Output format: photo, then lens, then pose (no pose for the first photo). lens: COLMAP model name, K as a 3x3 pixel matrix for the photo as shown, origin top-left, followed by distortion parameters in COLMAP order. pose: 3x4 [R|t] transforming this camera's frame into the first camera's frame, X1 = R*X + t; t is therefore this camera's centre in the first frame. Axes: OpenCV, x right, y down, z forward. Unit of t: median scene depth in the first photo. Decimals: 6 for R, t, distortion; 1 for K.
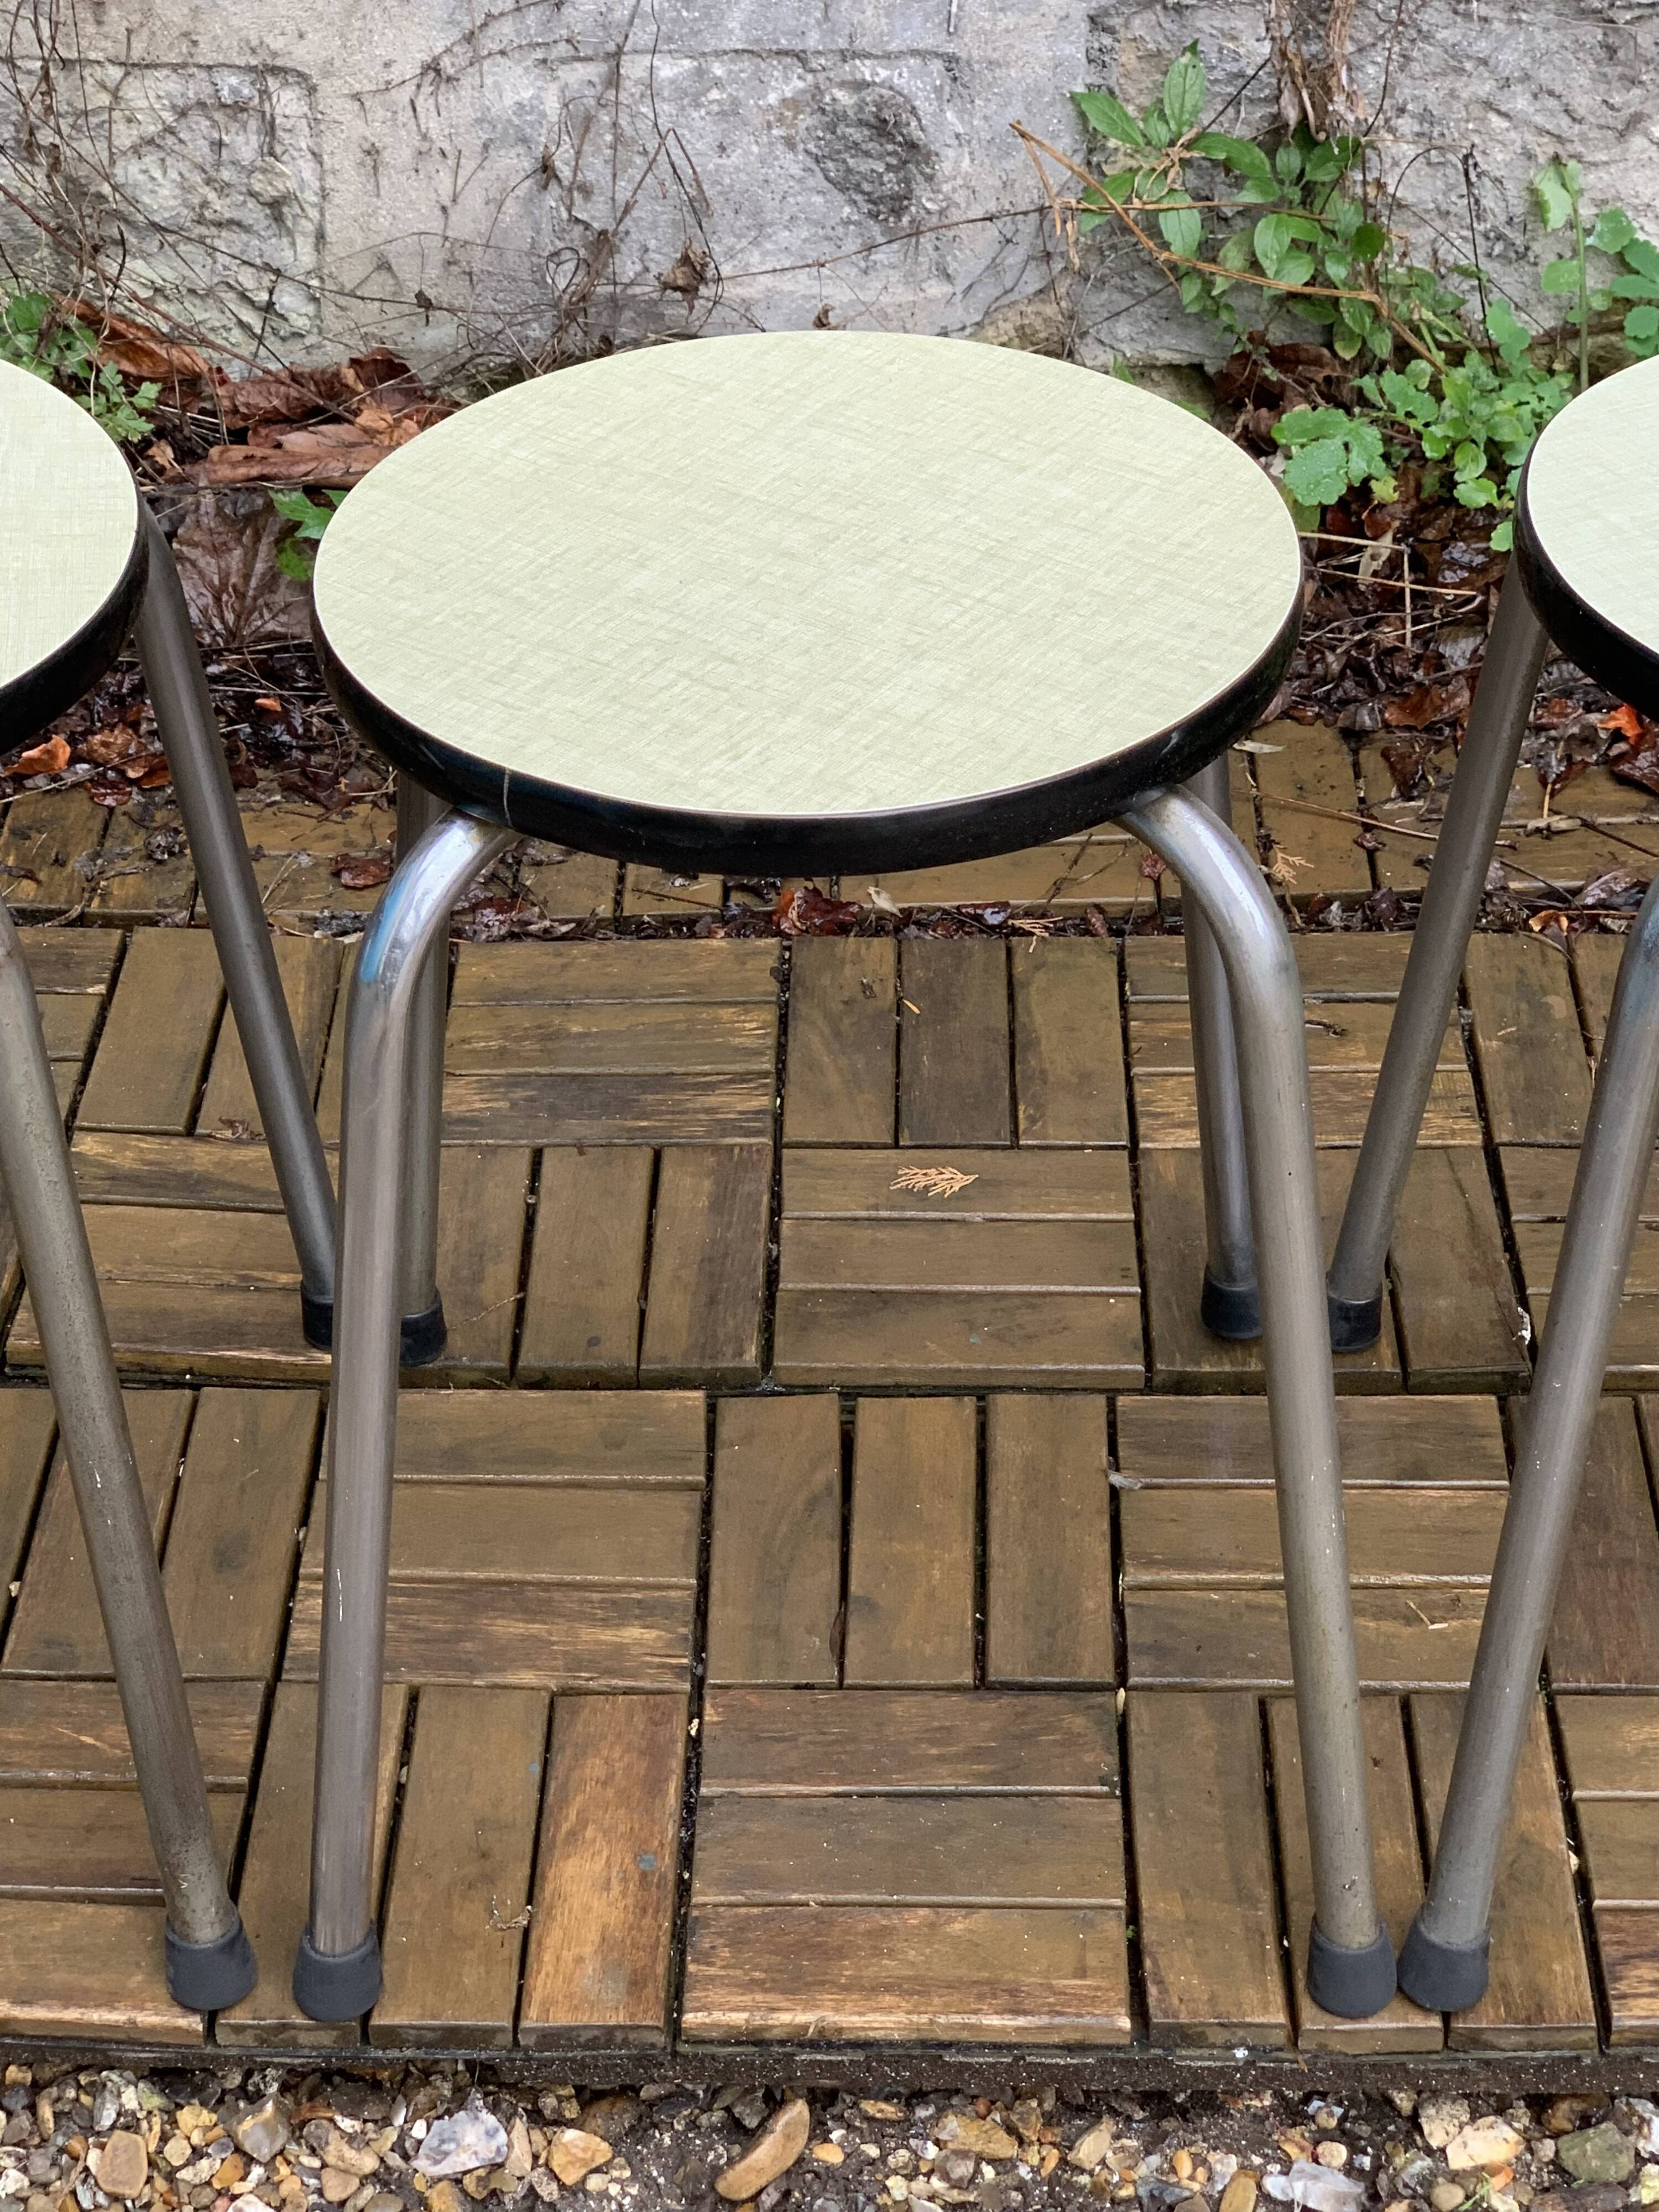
lens RADIAL K [[3816.1, 0, 845.9], [0, 3816.1, 1094.3], [0, 0, 1]] dist [0.139043, -0.589105]
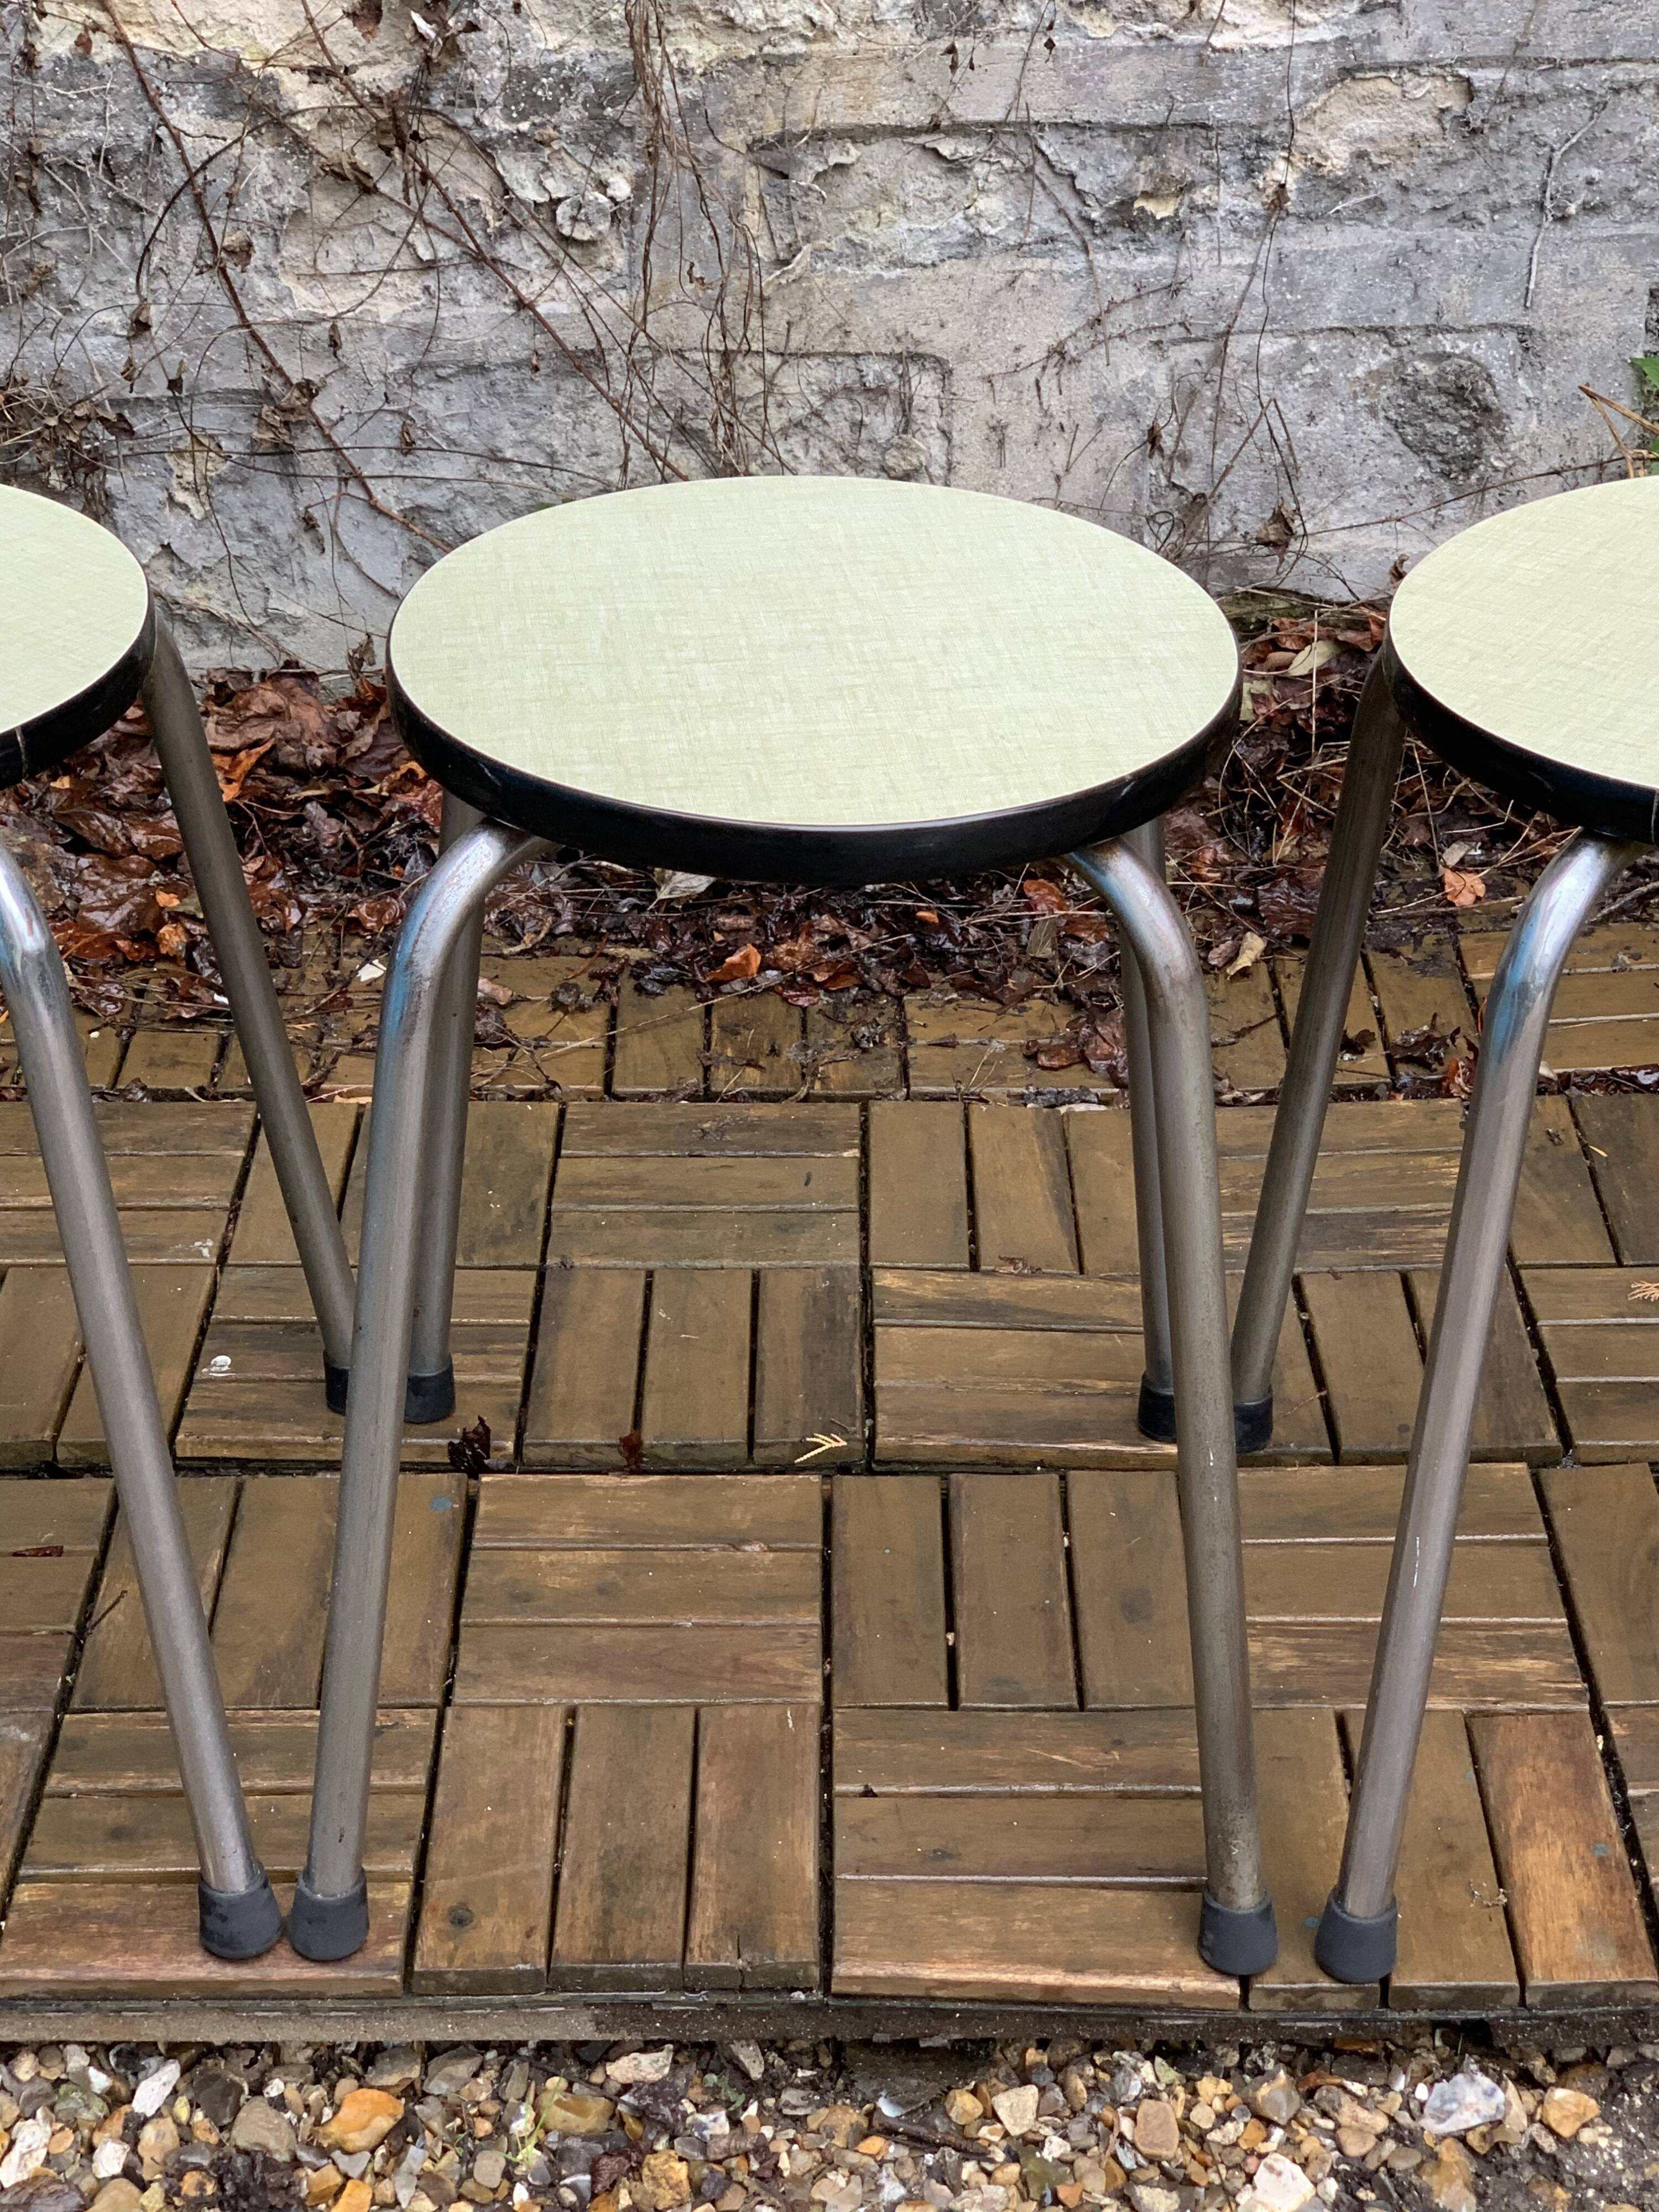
lens RADIAL K [[3829.2, 0, 829.5], [0, 3829.2, 1106.0], [0, 0, 1]] dist [0.106250, -0.266245]
pose [[0.999666, -0.022584, 0.012575, -0.233498], [0.023840, 0.993551, -0.110855, 0.087631], [-0.009990, 0.111118, 0.993757, -0.099548]]
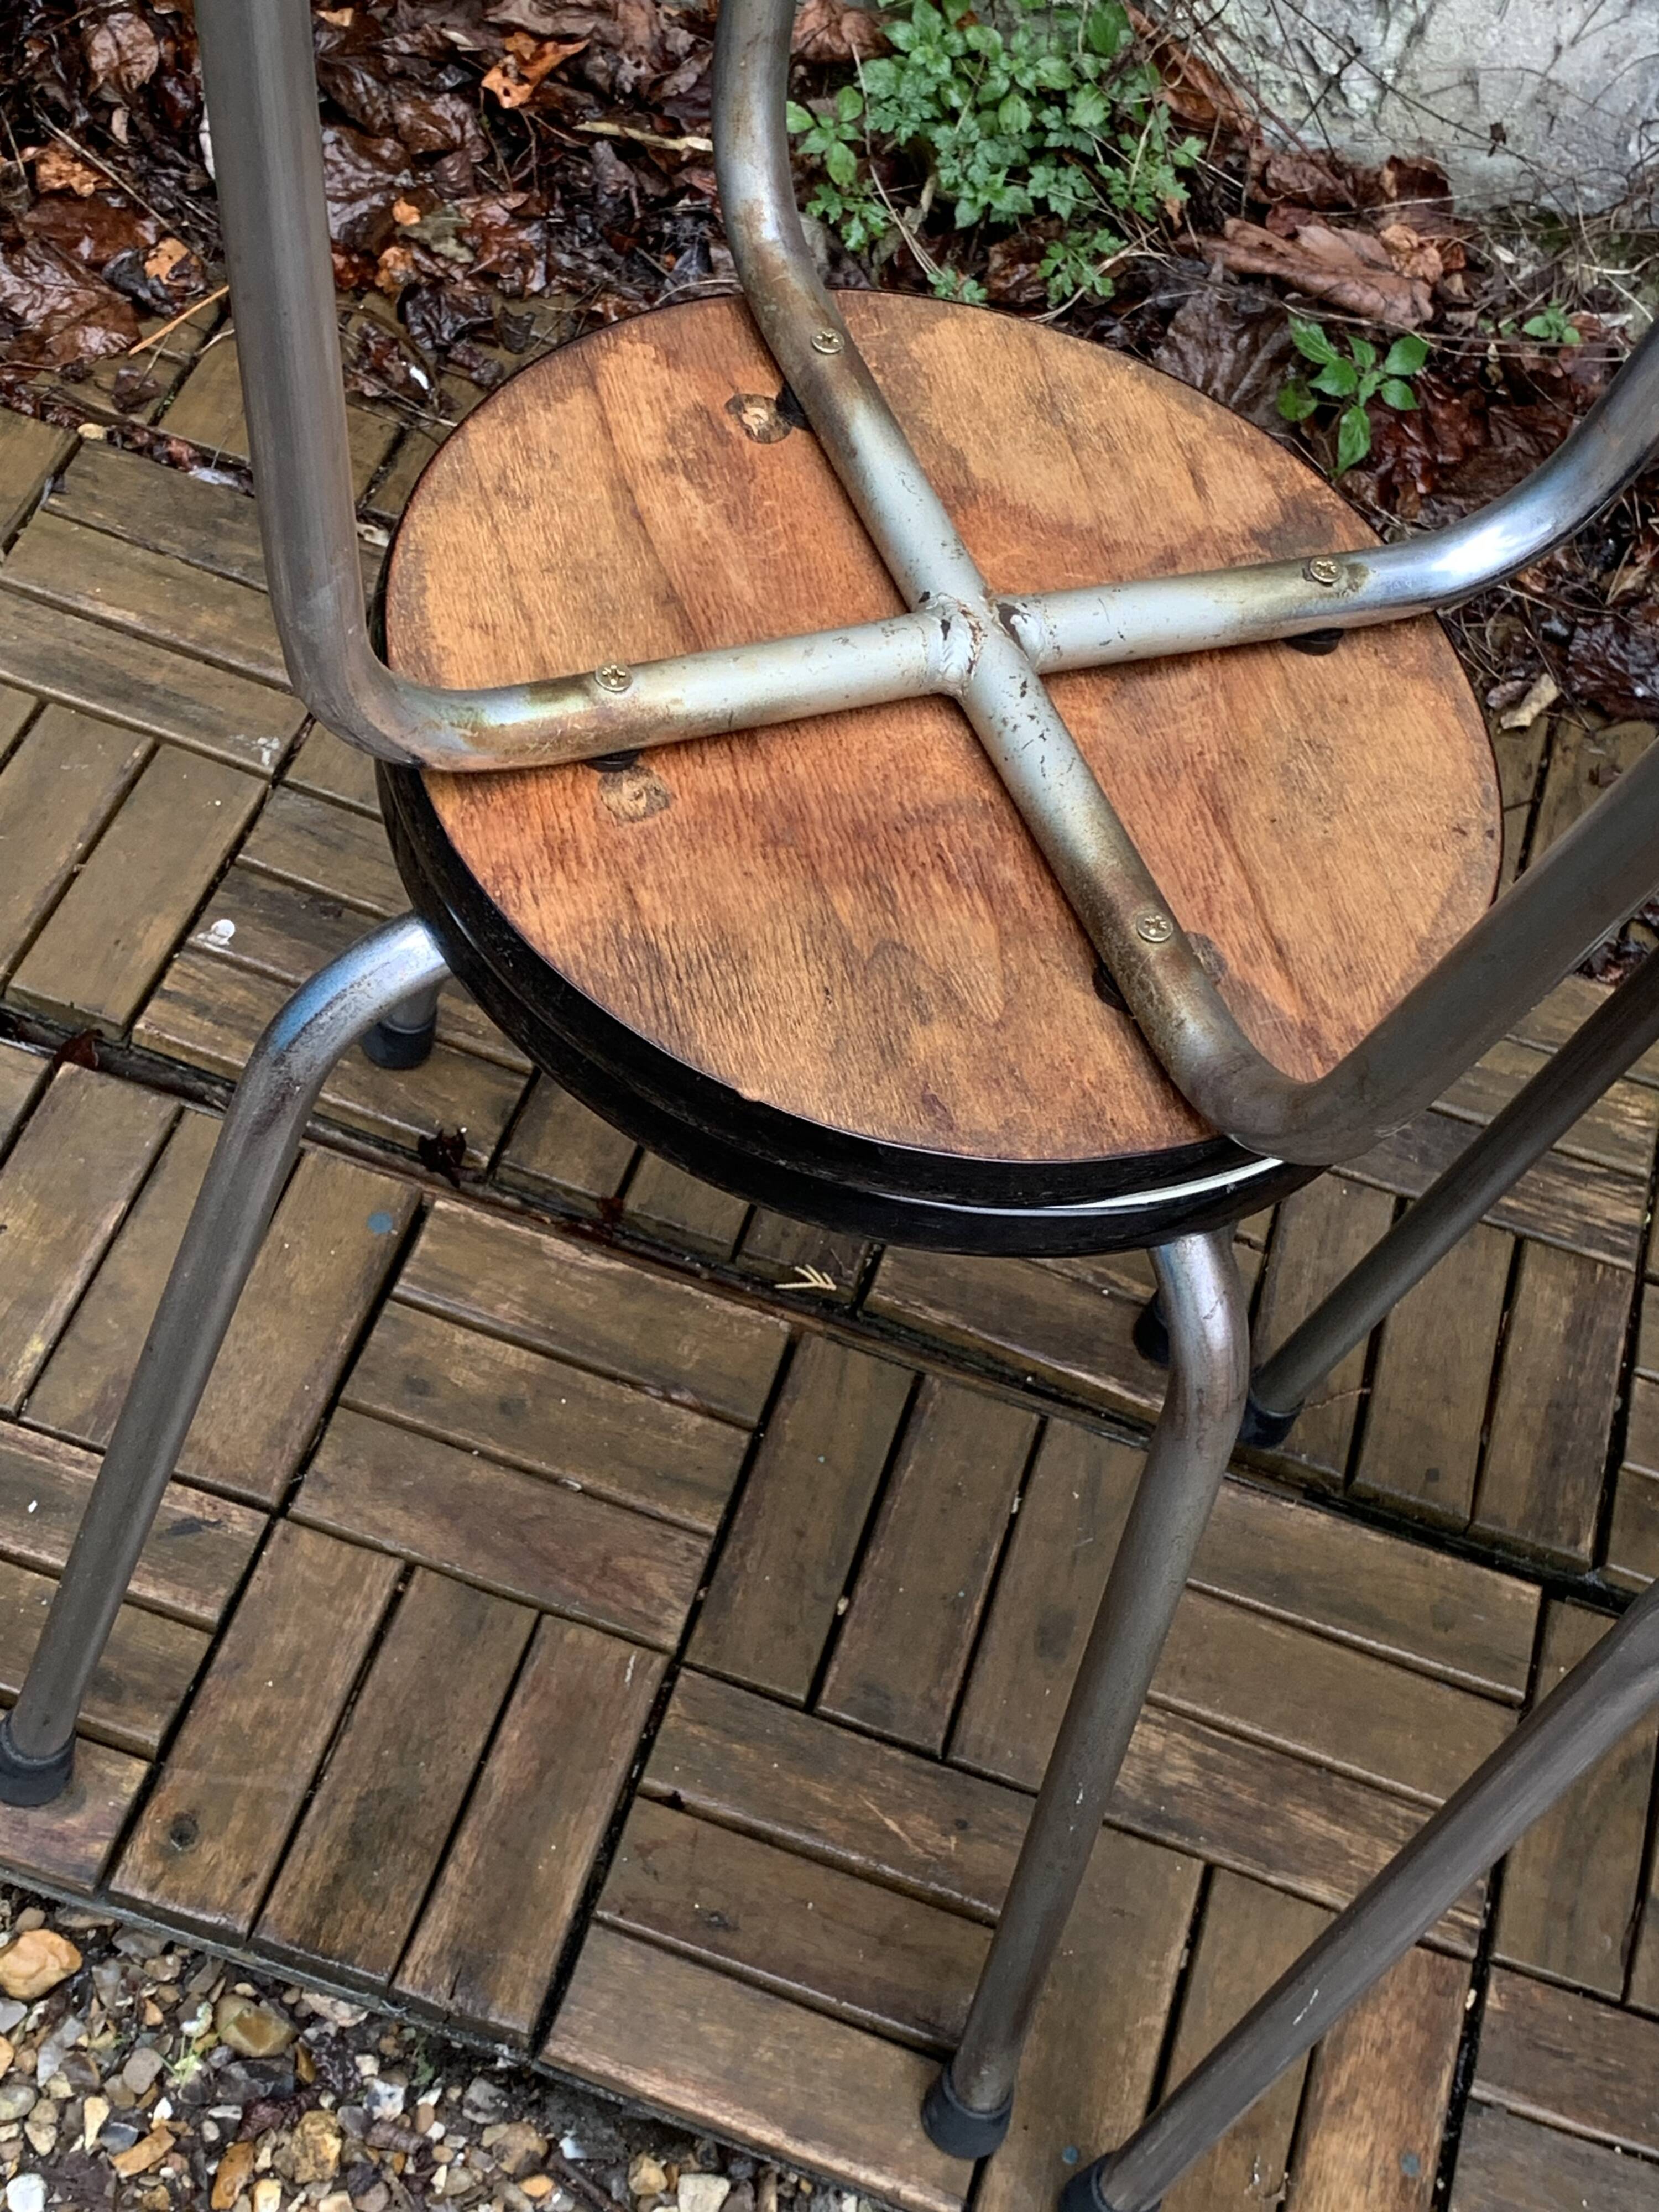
lens RADIAL K [[3230.6, 0, 851.5], [0, 3230.6, 1106.9], [0, 0, 1]] dist [0.201600, -0.698815]
pose [[0.948455, 0.316827, -0.007260, -0.222395], [-0.304087, 0.916290, 0.260661, -0.186692], [0.089236, -0.245018, 0.965403, 0.198229]]
